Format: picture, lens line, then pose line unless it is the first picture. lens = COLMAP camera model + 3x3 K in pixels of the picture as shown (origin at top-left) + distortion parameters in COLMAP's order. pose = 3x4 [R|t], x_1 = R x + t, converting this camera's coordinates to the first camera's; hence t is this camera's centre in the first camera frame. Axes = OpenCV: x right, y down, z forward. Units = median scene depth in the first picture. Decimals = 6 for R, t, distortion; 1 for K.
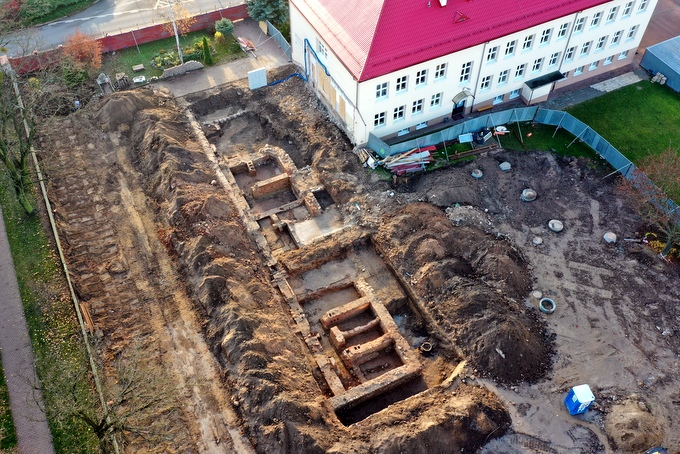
lens RADIAL K [[678.9, 0, 340.0], [0, 678.9, 227.0], [0, 0, 1]] dist [-0.018894, 0.002161]
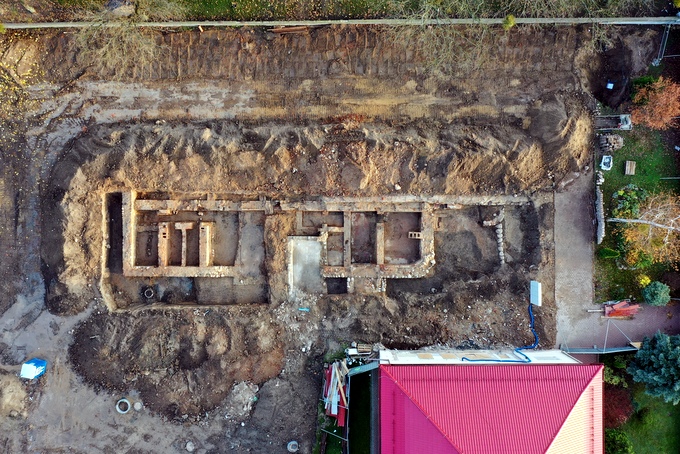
lens RADIAL K [[678.9, 0, 340.0], [0, 678.9, 227.0], [0, 0, 1]] dist [-0.018894, 0.002161]
pose [[-0.442678, 0.896415, 0.021813, -0.133518], [-0.654888, -0.339830, 0.675009, -0.731460], [0.612501, 0.284527, 0.737487, 0.297969]]
